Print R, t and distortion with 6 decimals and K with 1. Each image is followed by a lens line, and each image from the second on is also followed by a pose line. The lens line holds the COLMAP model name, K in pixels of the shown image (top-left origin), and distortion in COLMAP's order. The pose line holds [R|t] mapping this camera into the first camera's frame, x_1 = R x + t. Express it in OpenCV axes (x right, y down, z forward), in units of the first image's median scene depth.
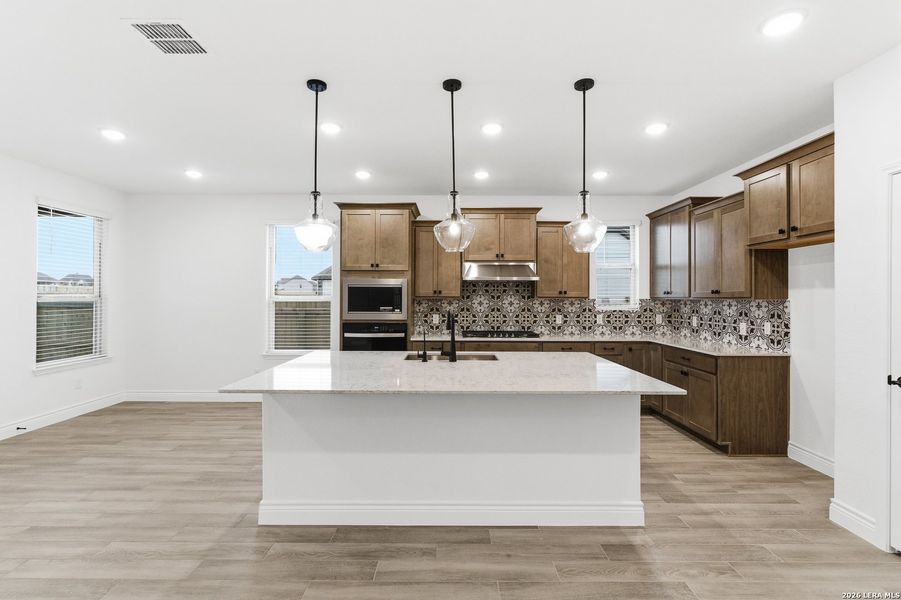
lens RADIAL K [[412.8, 0, 454.0], [0, 412.8, 294.8], [0, 0, 1]] dist [-0.005430, 0.001699]
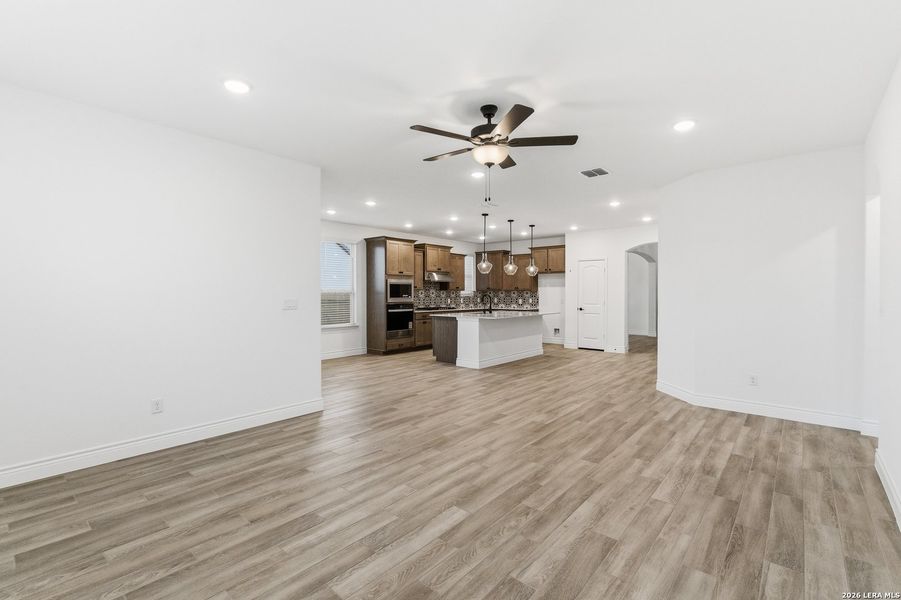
lens RADIAL K [[412.8, 0, 455.6], [0, 412.8, 300.3], [0, 0, 1]] dist [-0.005430, 0.001699]
pose [[0.652706, -0.018175, 0.757393, -1.635324], [-0.004692, 0.999596, 0.028030, -0.000199], [-0.757597, -0.021849, 0.652357, -0.452866]]
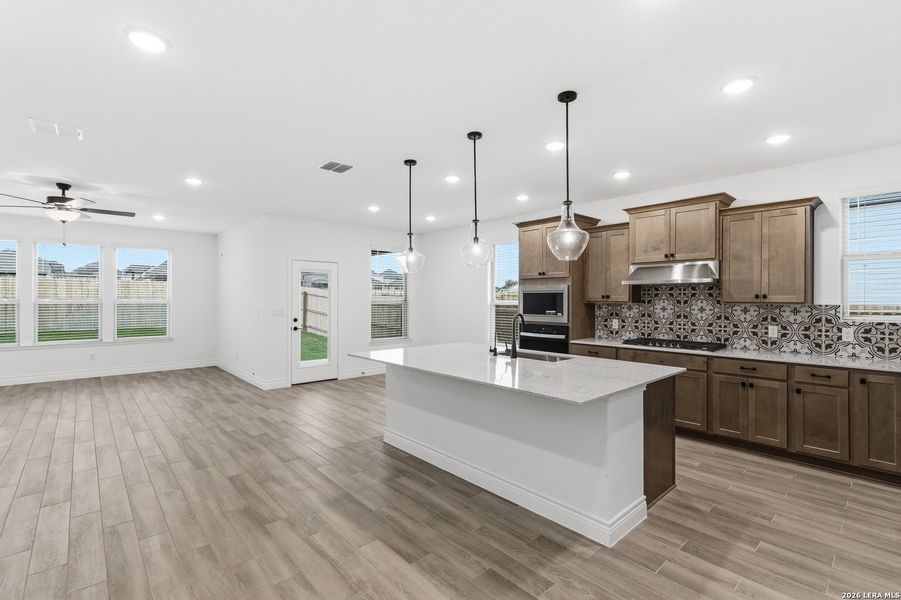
lens RADIAL K [[412.8, 0, 447.4], [0, 412.8, 298.0], [0, 0, 1]] dist [-0.005430, 0.001699]
pose [[0.663313, -0.003601, -0.748333, 0.550355], [0.005546, 0.999985, 0.000104, -0.007104], [0.748321, -0.004219, 0.663323, 0.059194]]
